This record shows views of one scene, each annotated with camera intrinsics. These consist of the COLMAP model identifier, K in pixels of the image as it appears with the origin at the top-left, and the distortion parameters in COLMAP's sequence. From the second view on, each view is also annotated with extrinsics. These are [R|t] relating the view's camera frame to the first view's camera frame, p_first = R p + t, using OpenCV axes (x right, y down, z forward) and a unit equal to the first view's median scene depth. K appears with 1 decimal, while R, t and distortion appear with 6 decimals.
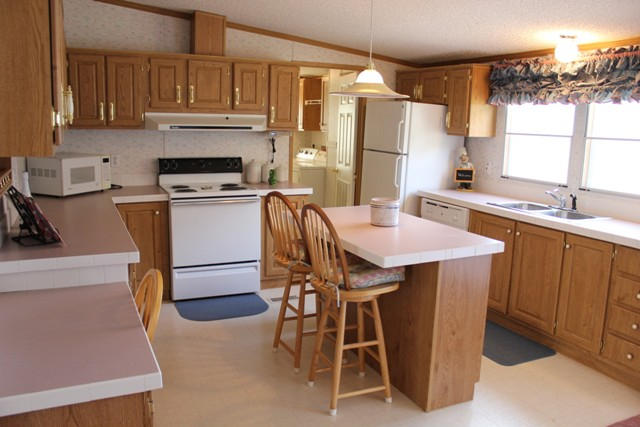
lens RADIAL K [[546.6, 0, 313.9], [0, 546.6, 219.6], [0, 0, 1]] dist [-0.165255, 0.147255]
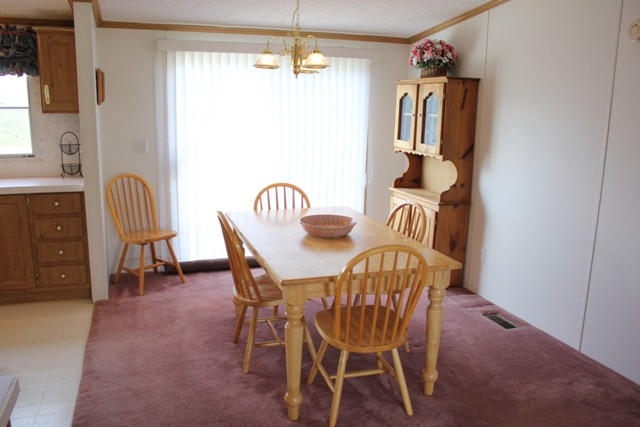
lens RADIAL K [[546.6, 0, 316.4], [0, 546.6, 217.1], [0, 0, 1]] dist [-0.165255, 0.147255]
pose [[0.134932, -0.239827, 0.961393, -0.380466], [0.173457, 0.961001, 0.215384, -0.036203], [-0.975554, 0.137698, 0.171269, 0.104883]]
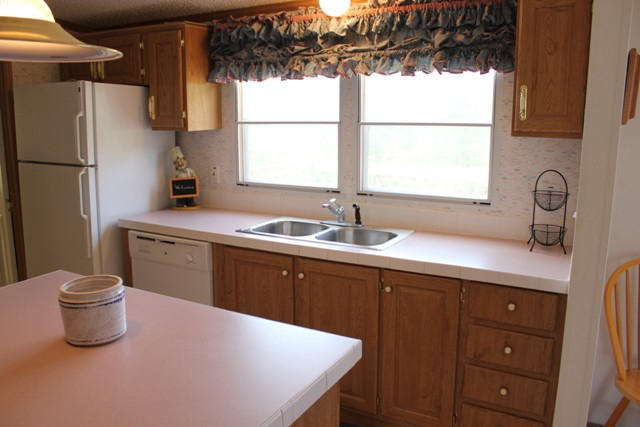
lens RADIAL K [[546.6, 0, 327.9], [0, 546.6, 214.1], [0, 0, 1]] dist [-0.165255, 0.147255]
pose [[0.808324, -0.131638, 0.573833, 0.031890], [0.126113, 0.990773, 0.049636, -0.068796], [-0.575072, 0.032245, 0.817467, 0.385514]]
